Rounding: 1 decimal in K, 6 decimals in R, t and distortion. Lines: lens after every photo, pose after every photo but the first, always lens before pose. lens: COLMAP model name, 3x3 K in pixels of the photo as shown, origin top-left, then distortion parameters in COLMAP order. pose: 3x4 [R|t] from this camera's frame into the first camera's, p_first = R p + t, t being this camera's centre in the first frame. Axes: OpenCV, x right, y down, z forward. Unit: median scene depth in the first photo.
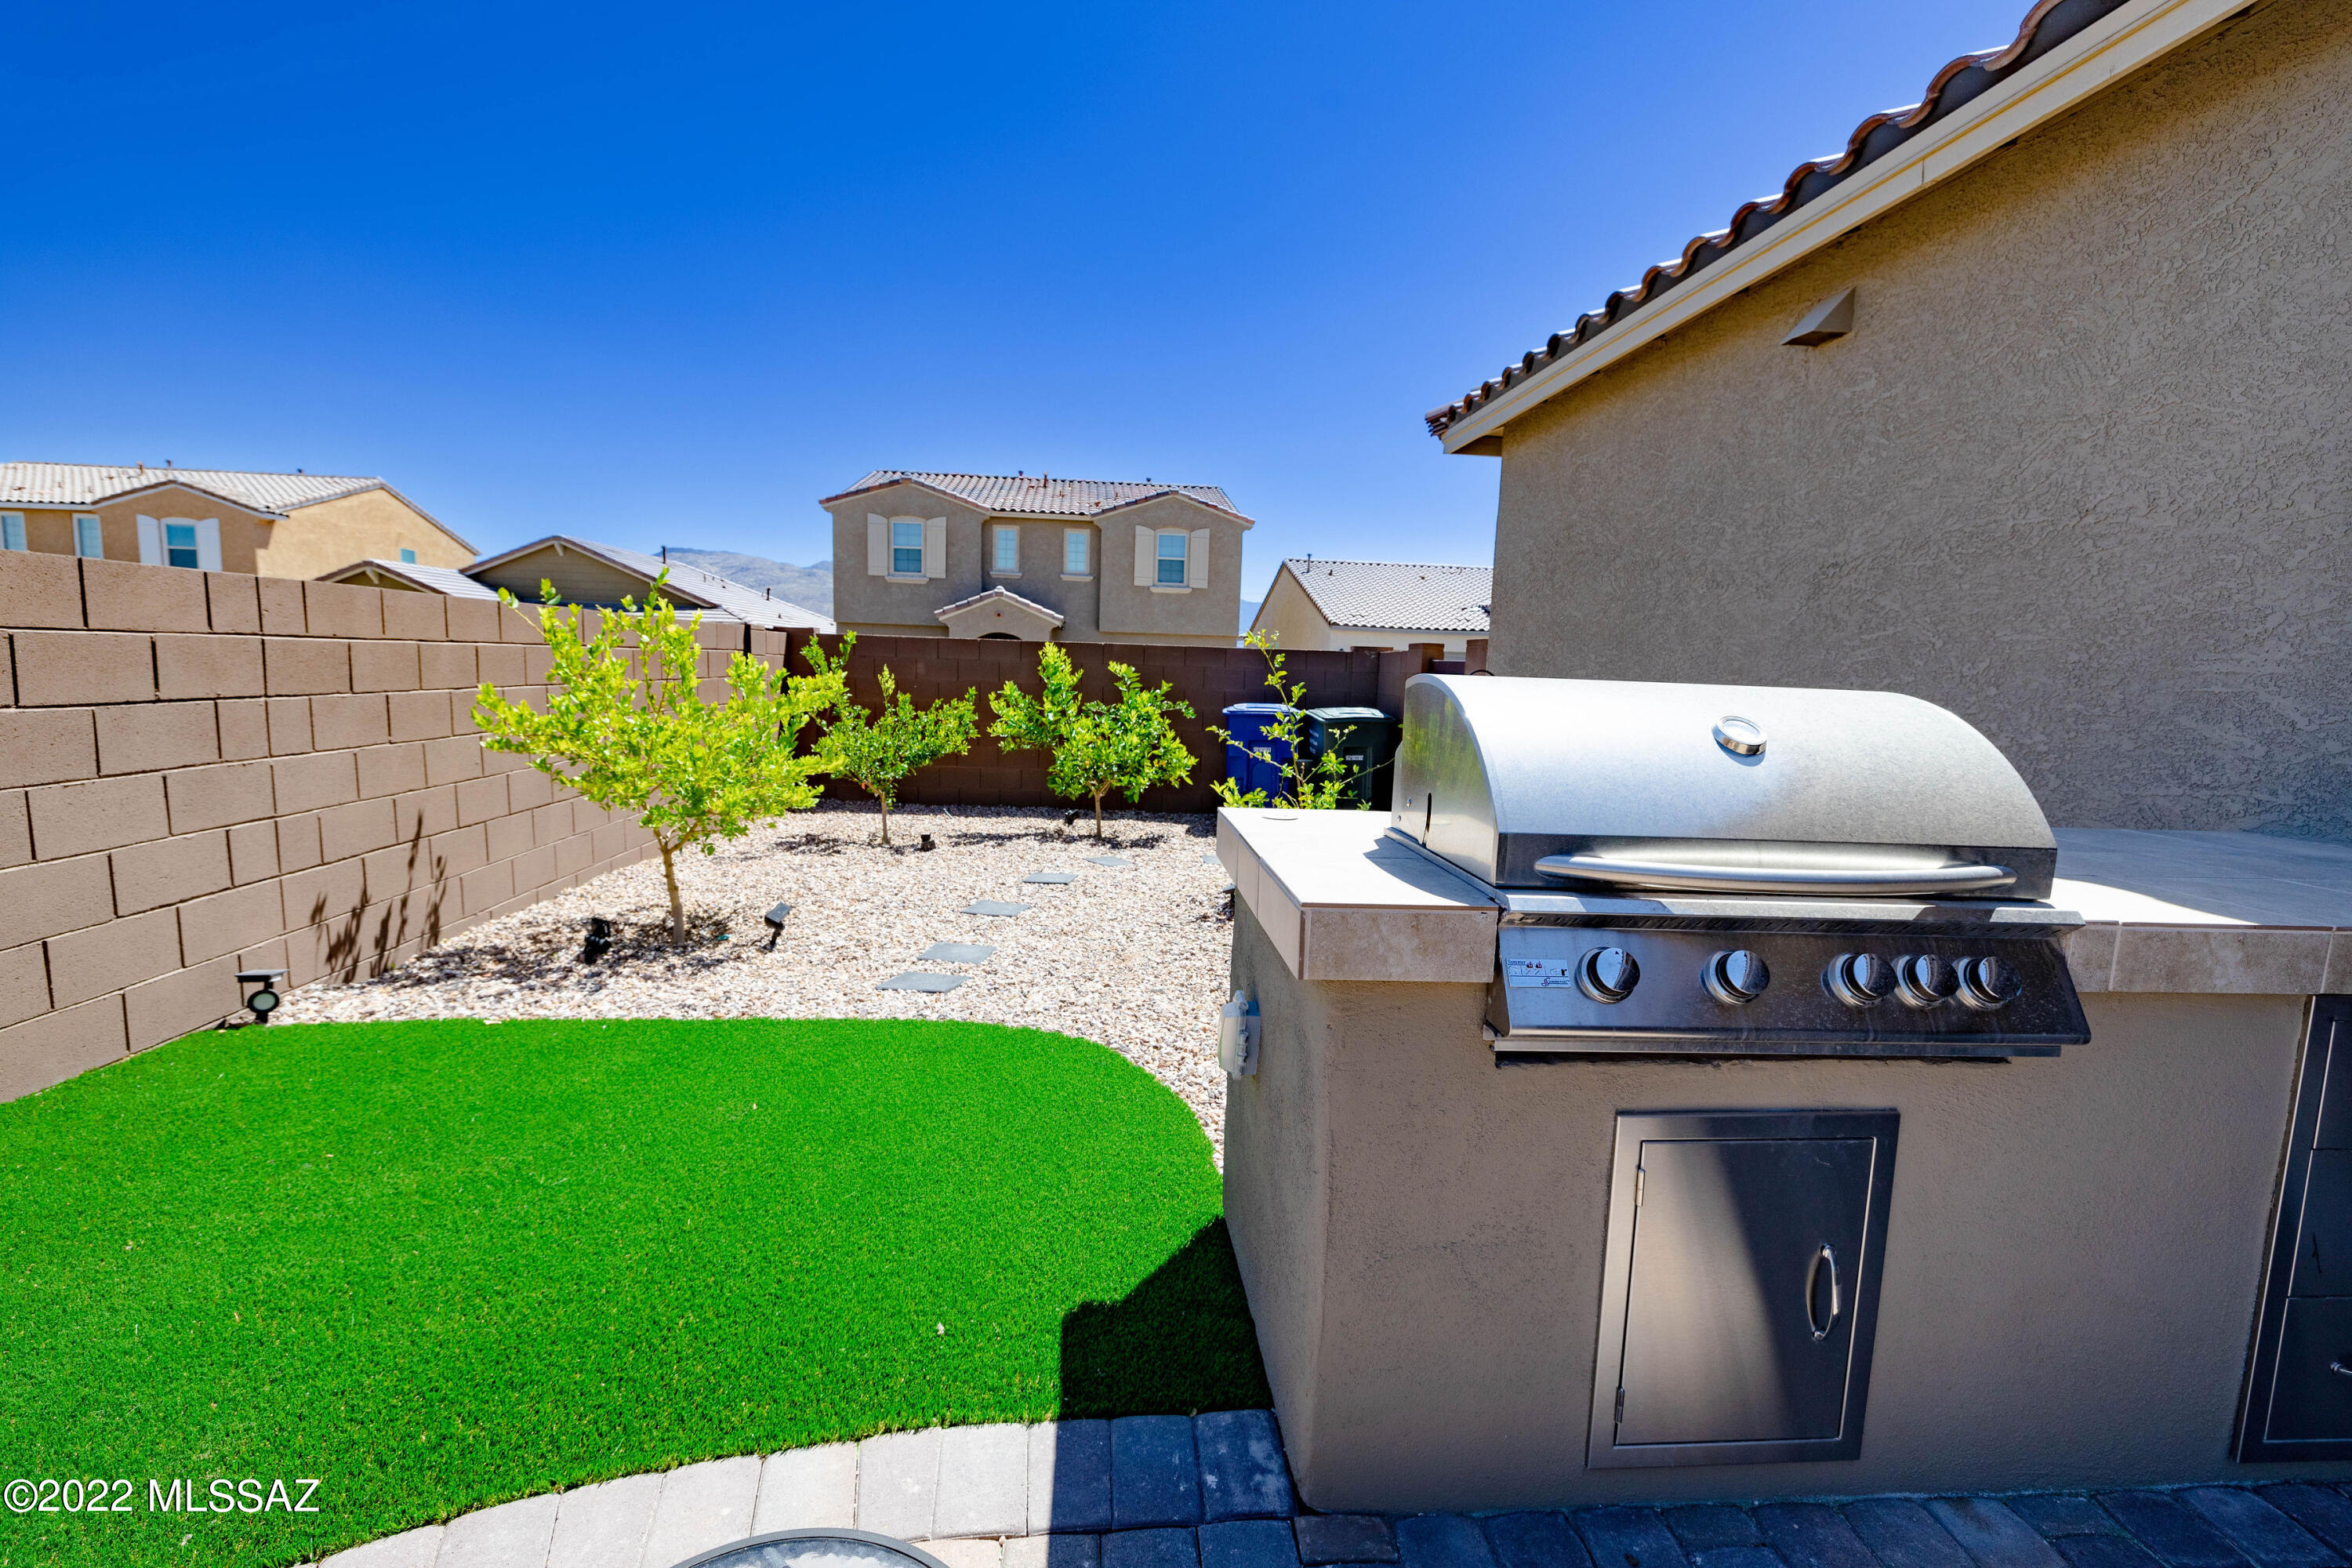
lens RADIAL K [[980.0, 0, 1177.9], [0, 980.0, 781.2], [0, 0, 1]] dist [0.000461, -0.000809]
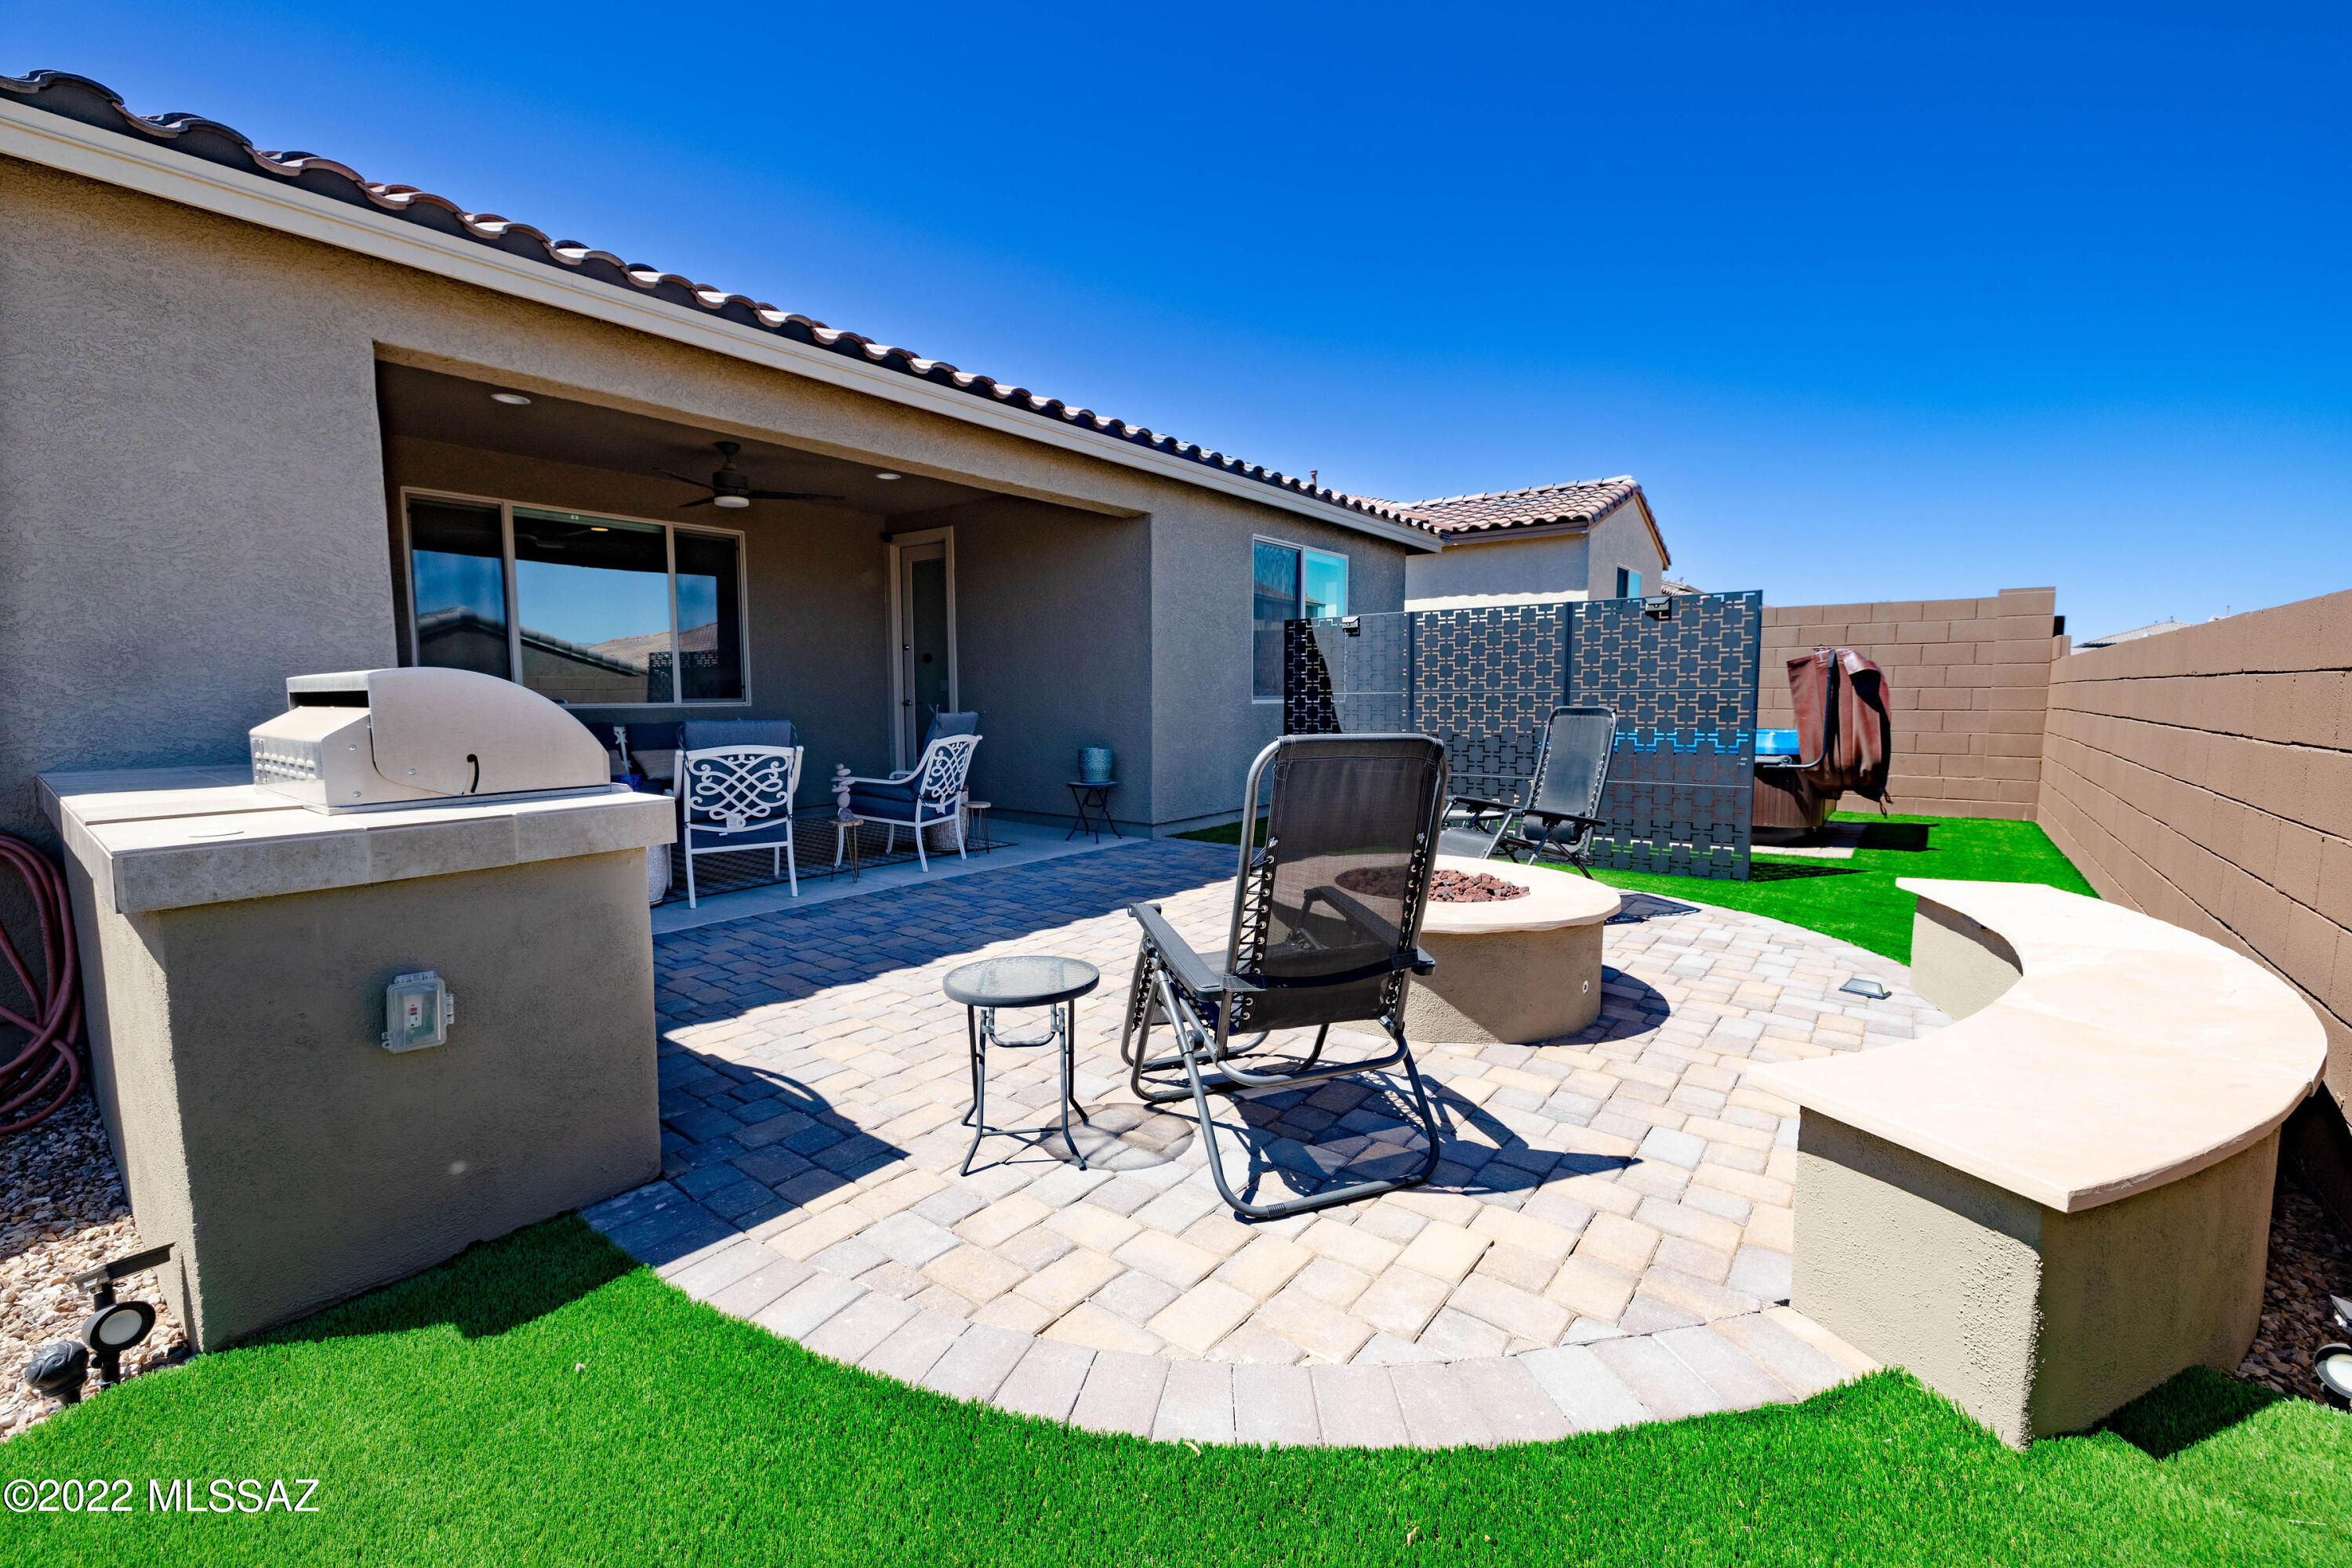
lens RADIAL K [[980.0, 0, 1166.8], [0, 980.0, 779.0], [0, 0, 1]] dist [0.000461, -0.000809]
pose [[-0.728807, -0.094494, 0.678167, -0.459781], [0.058972, 0.978089, 0.199660, -0.056877], [-0.682175, 0.185507, -0.707266, 0.434860]]
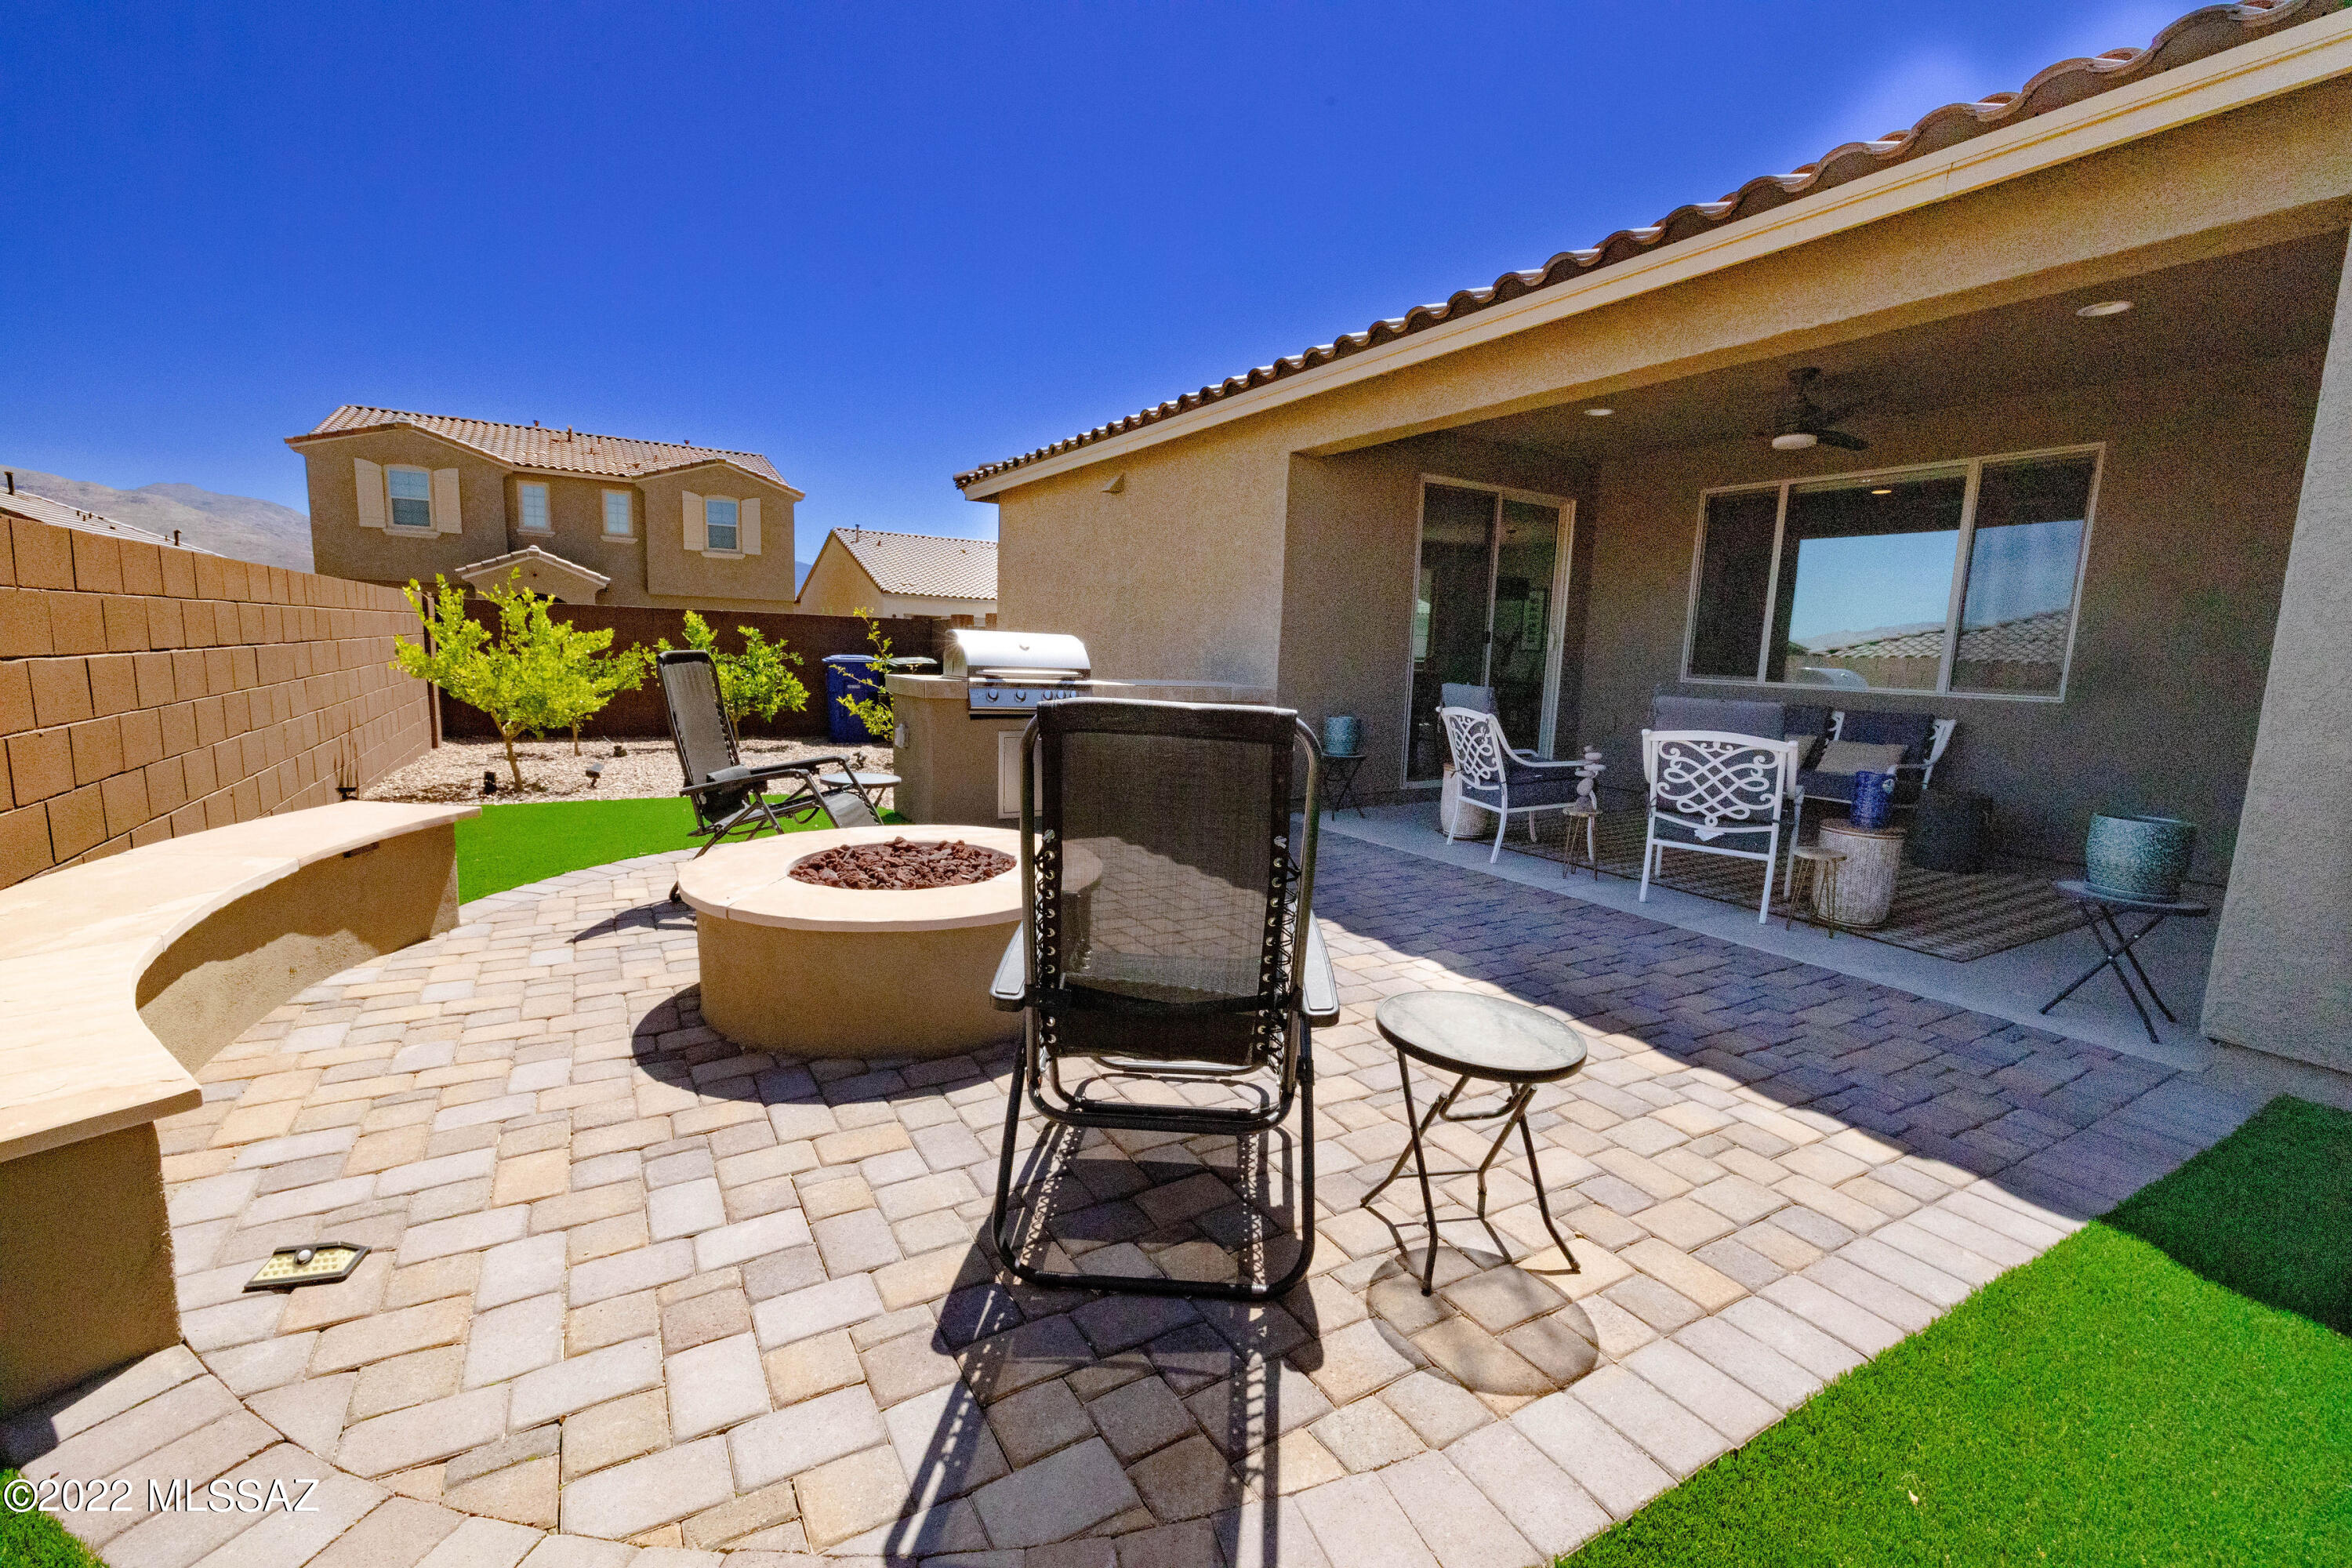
lens RADIAL K [[980.0, 0, 1174.8], [0, 980.0, 788.1], [0, 0, 1]] dist [0.000461, -0.000809]
pose [[0.902496, -0.061042, 0.426351, -0.204957], [0.043224, 0.997745, 0.051353, 0.114807], [-0.428524, -0.027917, 0.903099, -0.935517]]
